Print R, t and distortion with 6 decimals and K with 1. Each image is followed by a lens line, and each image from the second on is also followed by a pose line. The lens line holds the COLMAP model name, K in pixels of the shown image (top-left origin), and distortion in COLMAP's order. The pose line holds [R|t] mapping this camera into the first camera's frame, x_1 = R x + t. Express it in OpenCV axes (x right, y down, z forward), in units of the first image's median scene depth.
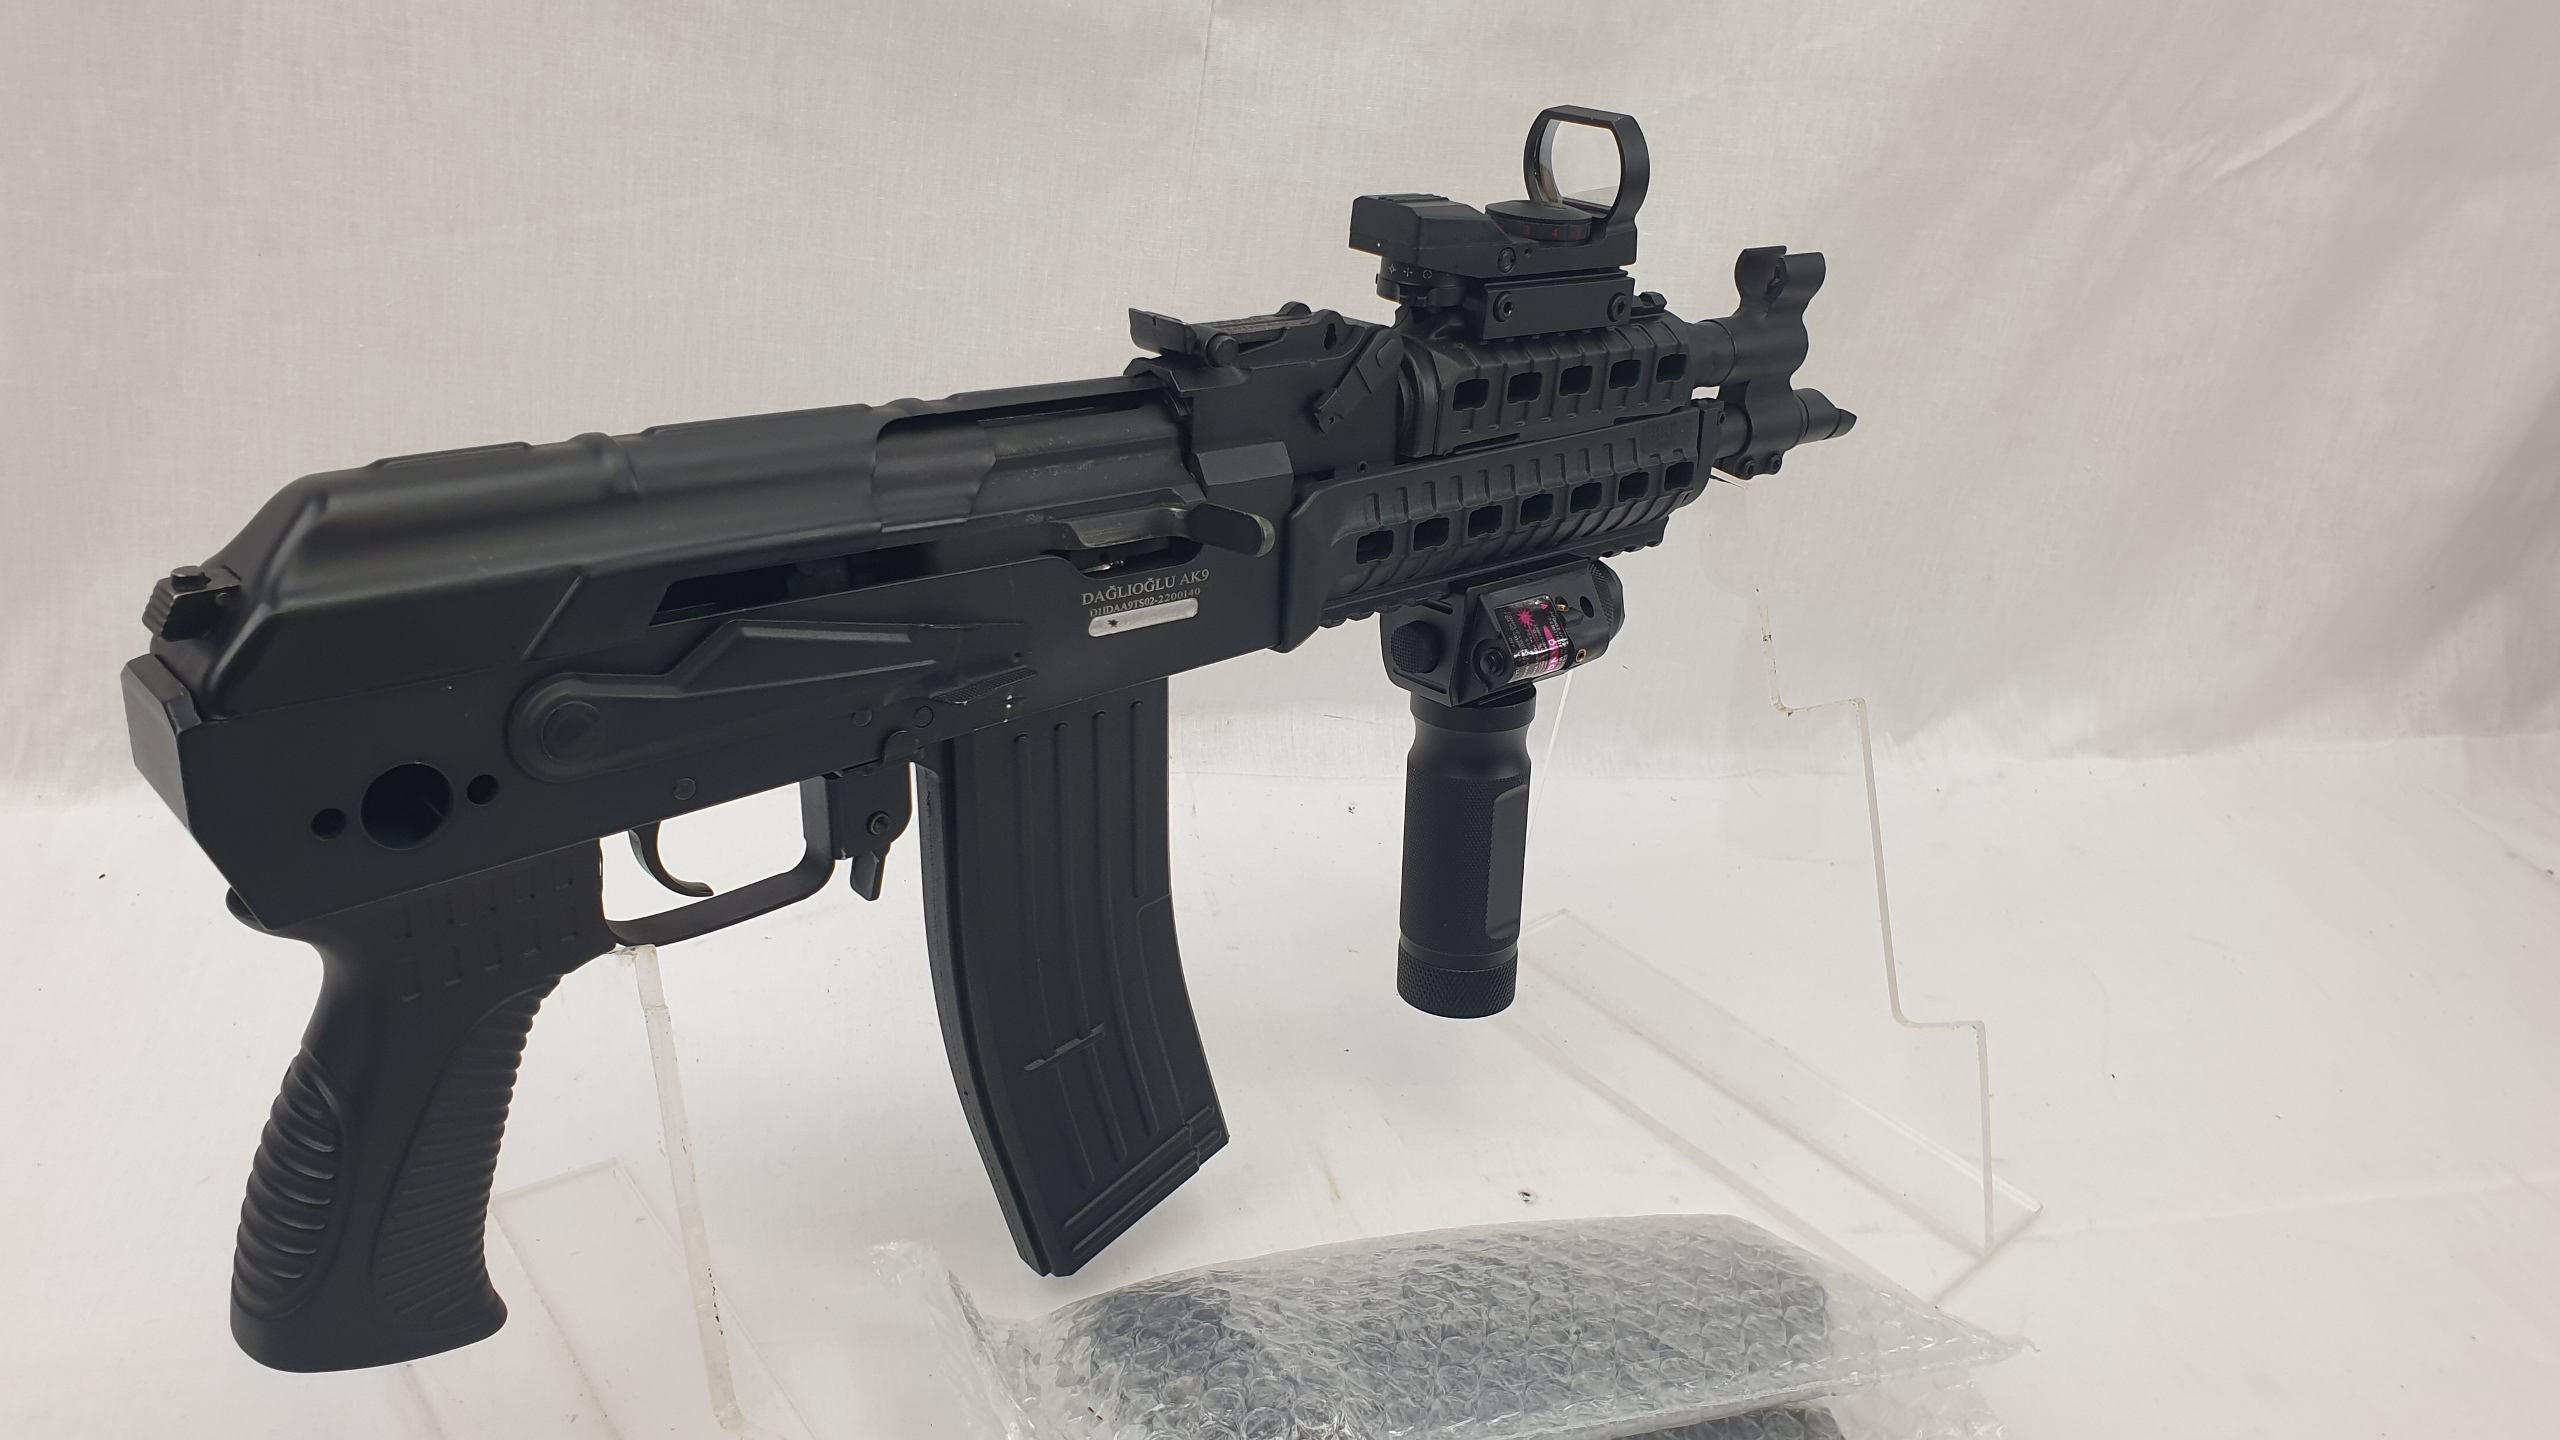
lens RADIAL K [[2061.4, 0, 1284.4], [0, 2061.4, 736.7], [0, 0, 1]] dist [0.033213, -0.057166]
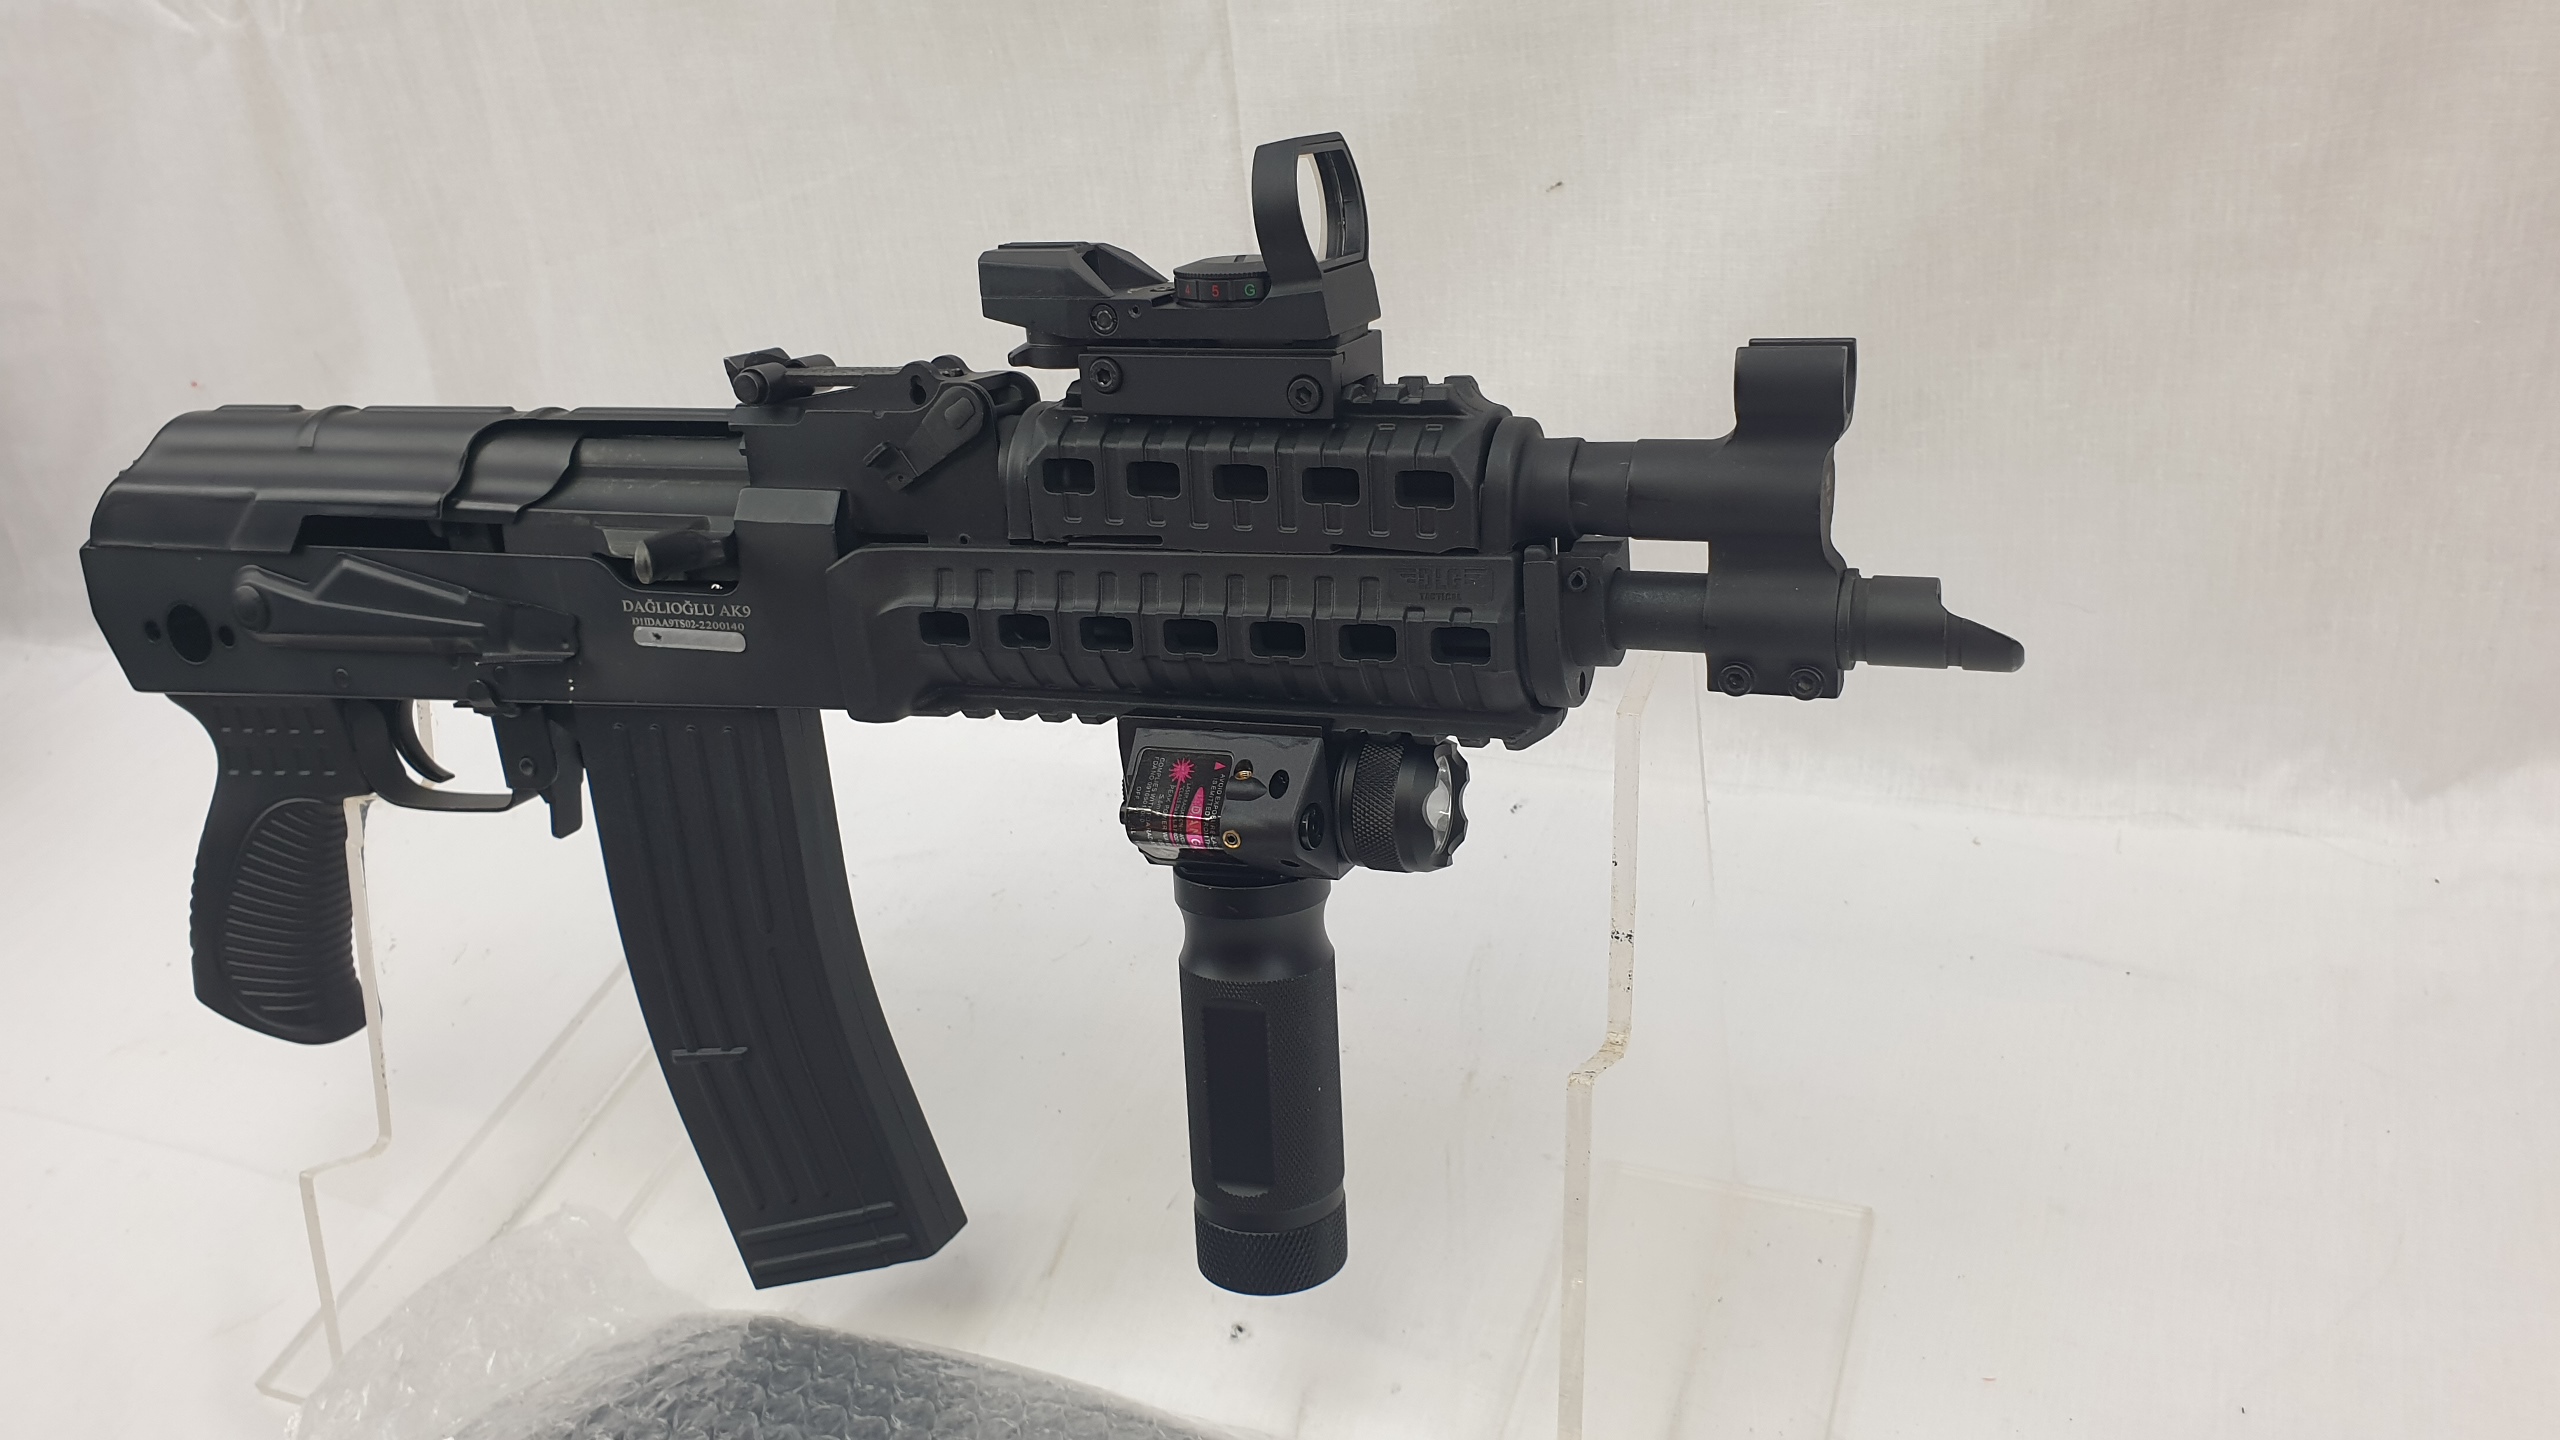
lens RADIAL K [[2061.4, 0, 1321.5], [0, 2061.4, 746.6], [0, 0, 1]] dist [0.033213, -0.057166]
pose [[0.451322, 0.183412, -0.873309, 0.905280], [-0.263622, 0.962374, 0.065878, -0.144936], [0.852532, 0.200492, 0.482692, 0.719880]]
